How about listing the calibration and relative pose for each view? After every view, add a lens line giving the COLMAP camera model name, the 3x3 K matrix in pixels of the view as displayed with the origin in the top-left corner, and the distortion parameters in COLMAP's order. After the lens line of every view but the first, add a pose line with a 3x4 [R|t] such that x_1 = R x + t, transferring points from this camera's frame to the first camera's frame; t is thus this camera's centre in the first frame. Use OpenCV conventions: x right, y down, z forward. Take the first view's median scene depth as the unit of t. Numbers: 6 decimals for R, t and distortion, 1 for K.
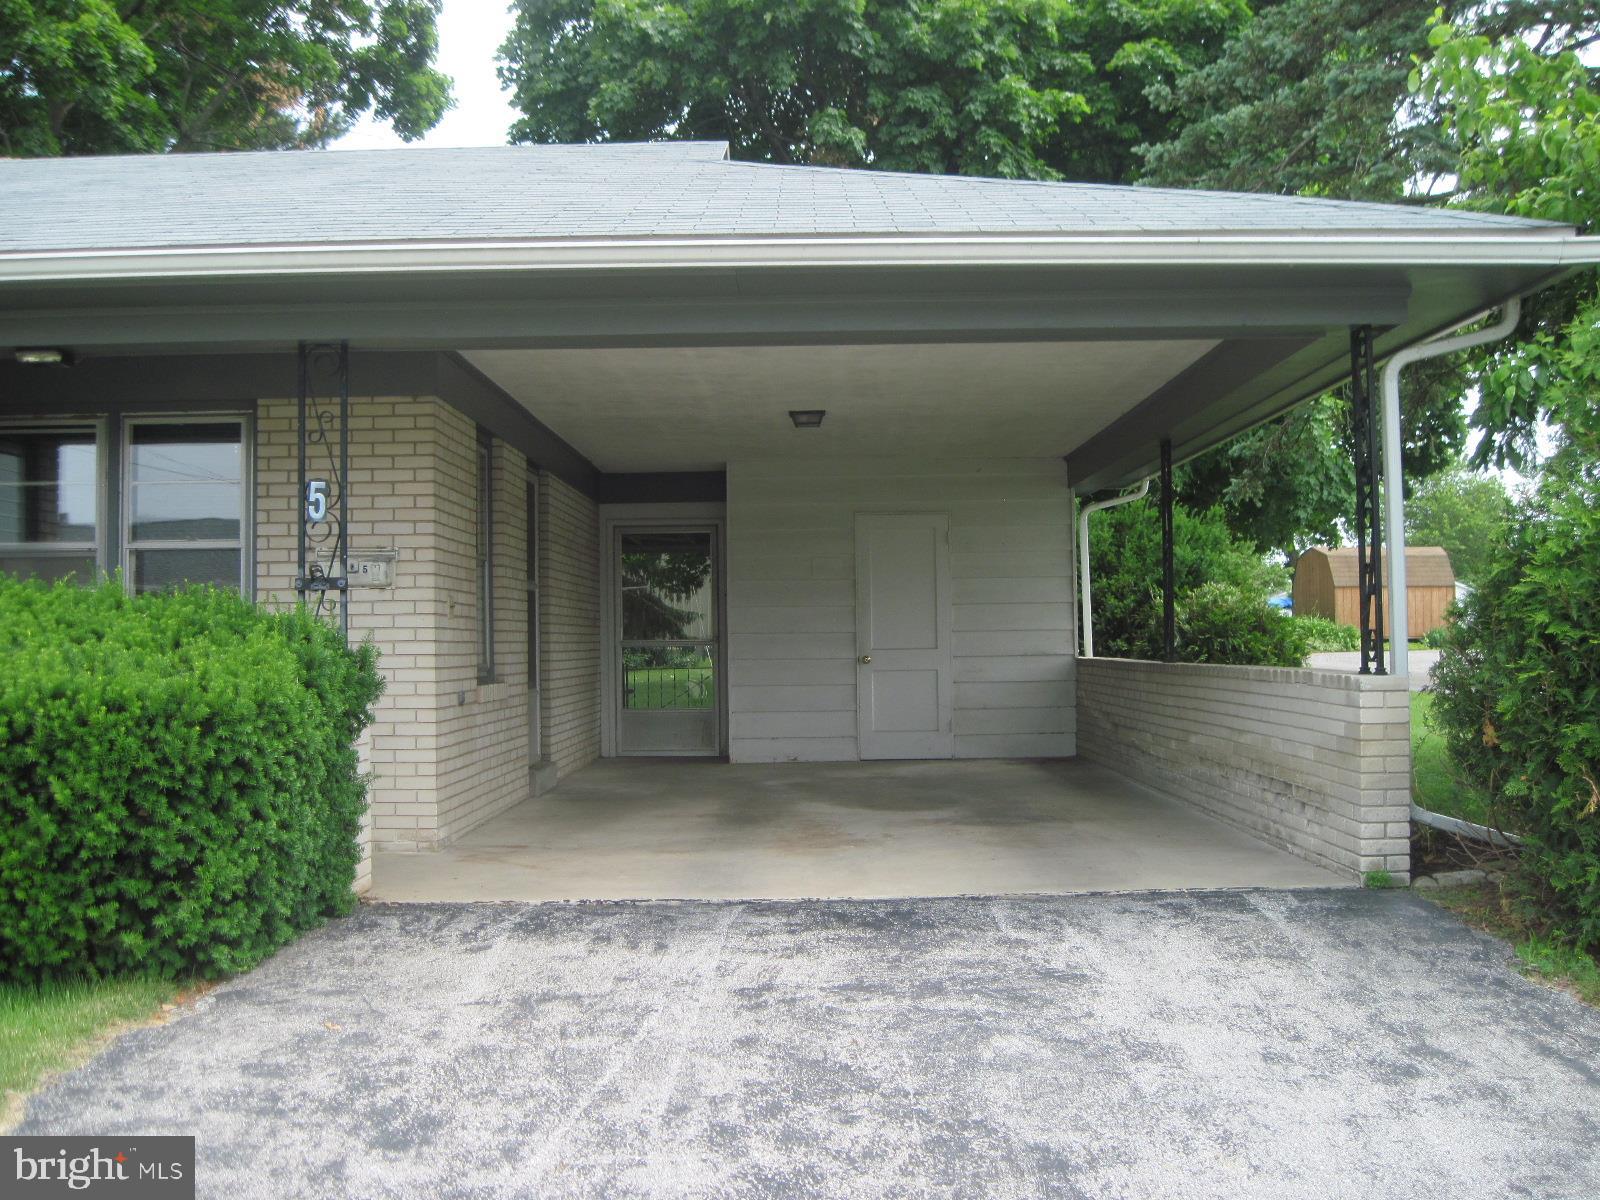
lens RADIAL K [[1640.3, 0, 820.1], [0, 1640.3, 588.5], [0, 0, 1]] dist [-0.129903, 0.073964]
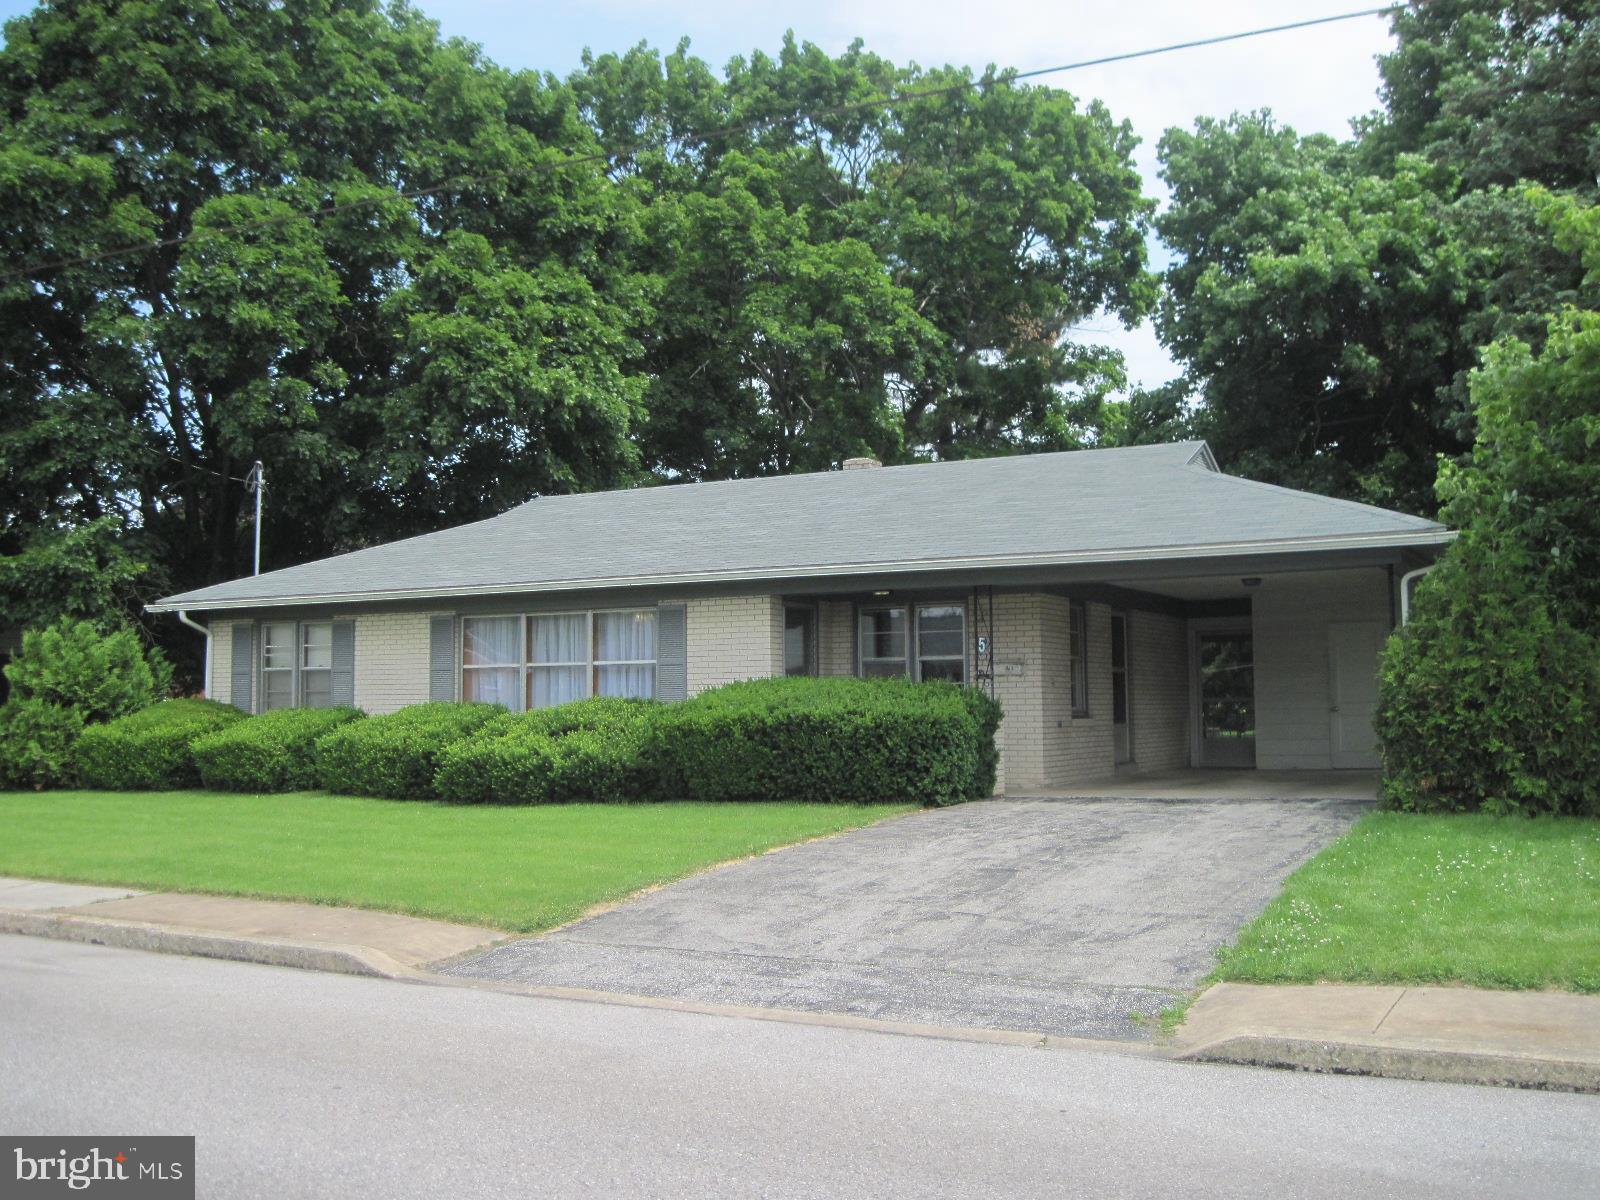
lens RADIAL K [[1640.3, 0, 820.1], [0, 1640.3, 588.5], [0, 0, 1]] dist [-0.129903, 0.073964]
pose [[0.880474, -0.030951, -0.473082, 0.746944], [0.013468, 0.999097, -0.040299, -0.043501], [0.473902, 0.029111, 0.880096, -1.524577]]
